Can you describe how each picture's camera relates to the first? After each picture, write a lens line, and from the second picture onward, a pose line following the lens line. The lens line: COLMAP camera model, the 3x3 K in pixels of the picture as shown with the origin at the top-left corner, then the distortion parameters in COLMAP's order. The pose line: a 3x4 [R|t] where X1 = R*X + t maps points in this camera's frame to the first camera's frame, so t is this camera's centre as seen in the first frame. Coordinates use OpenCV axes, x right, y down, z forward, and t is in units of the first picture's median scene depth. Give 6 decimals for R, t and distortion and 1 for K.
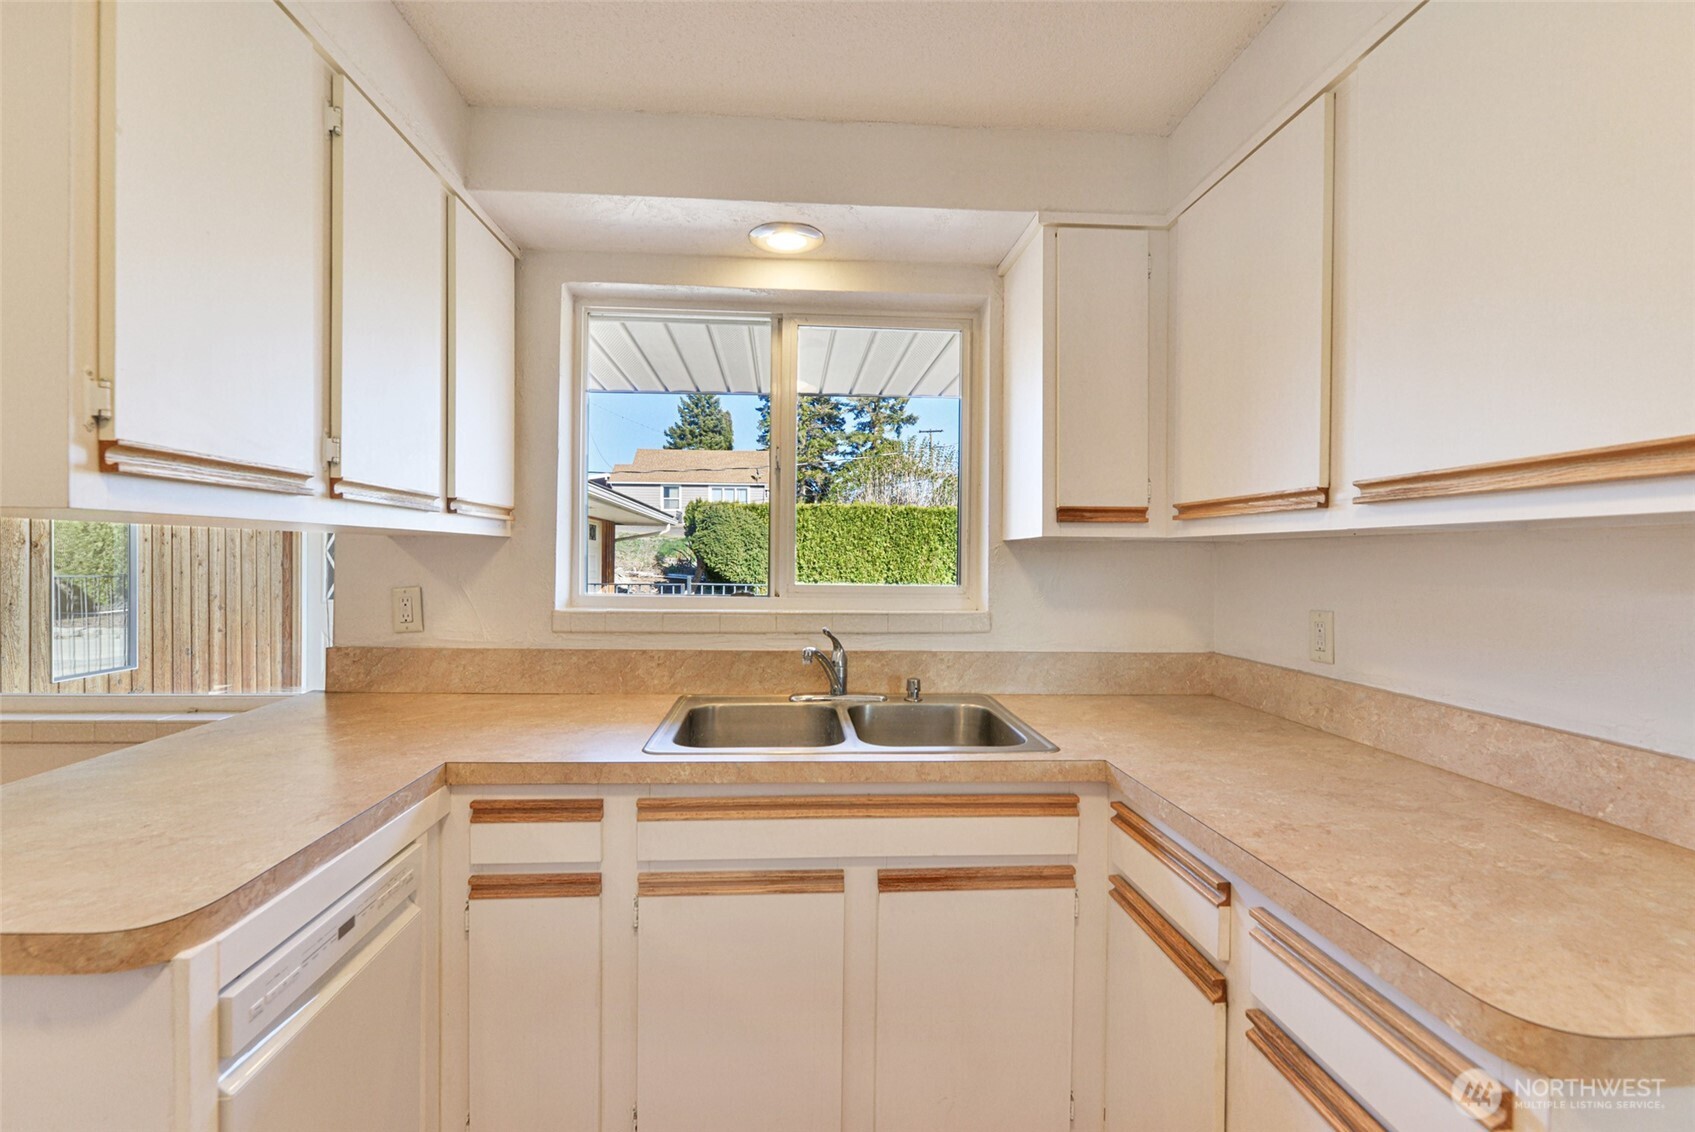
lens RADIAL K [[739.2, 0, 840.0], [0, 739.2, 567.5], [0, 0, 1]] dist [-0.007376, -0.000005]
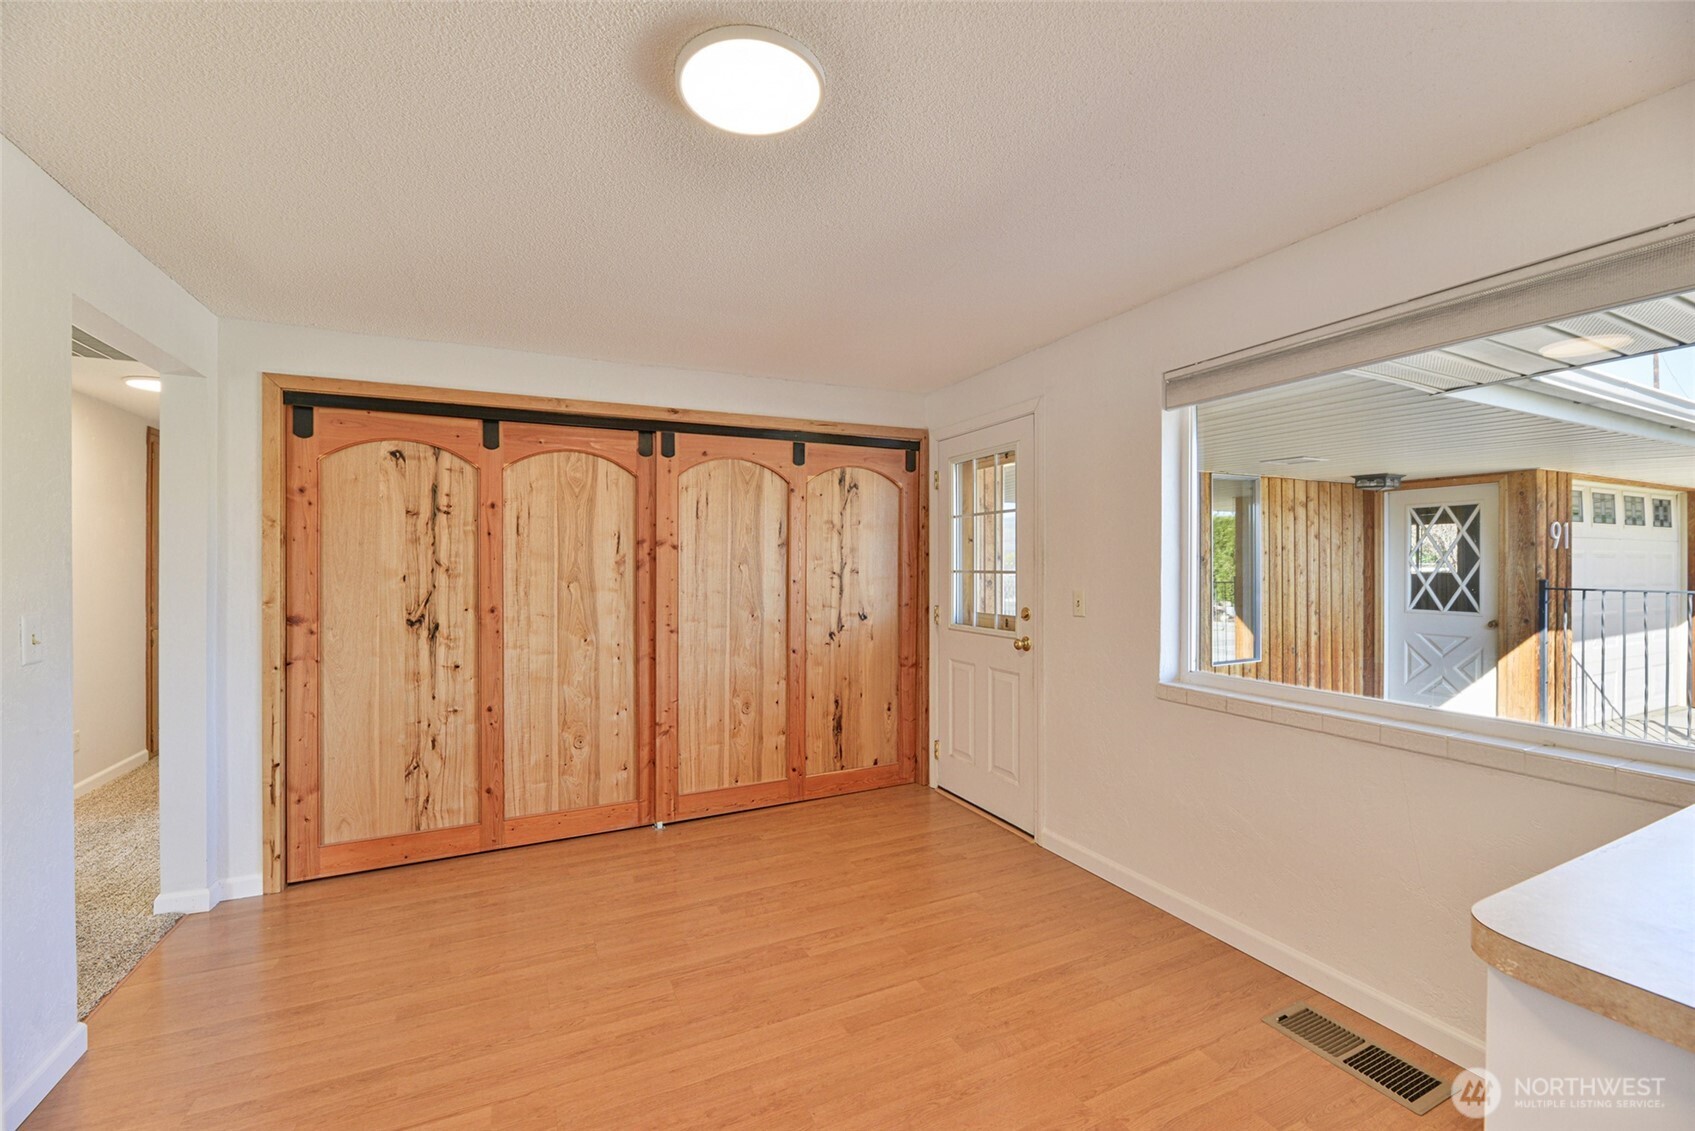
lens RADIAL K [[680.3, 0, 833.1], [0, 680.3, 565.6], [0, 0, 1]] dist [-0.002011, -0.000548]
pose [[0.358966, -0.008924, -0.933308, -0.454498], [-0.000655, 0.999952, -0.009813, -0.015584], [0.933351, 0.004134, 0.358942, -0.113438]]
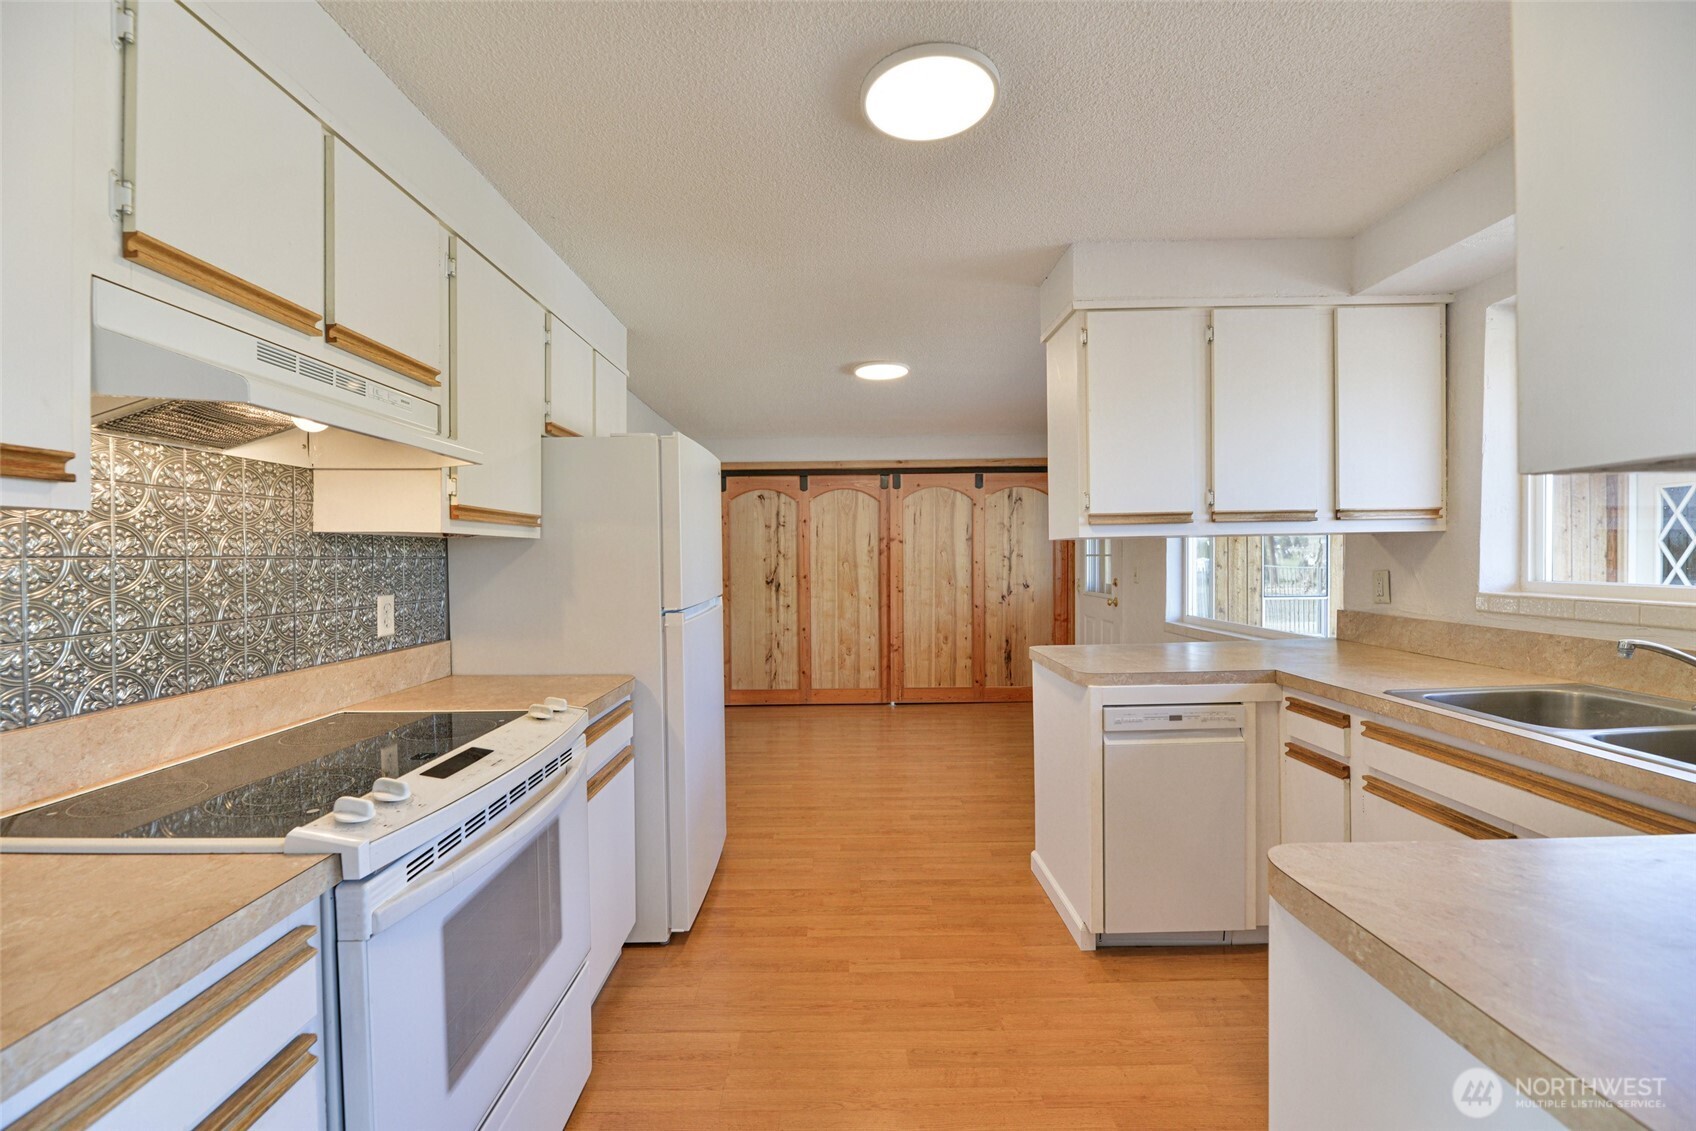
lens RADIAL K [[680.7, 0, 844.3], [0, 680.7, 561.8], [0, 0, 1]] dist [-0.002011, -0.000548]
pose [[-0.059639, -0.000375, -0.998220, 0.746141], [0.001141, 0.999999, -0.000444, 0.008977], [0.998219, -0.001165, -0.059638, 0.064389]]
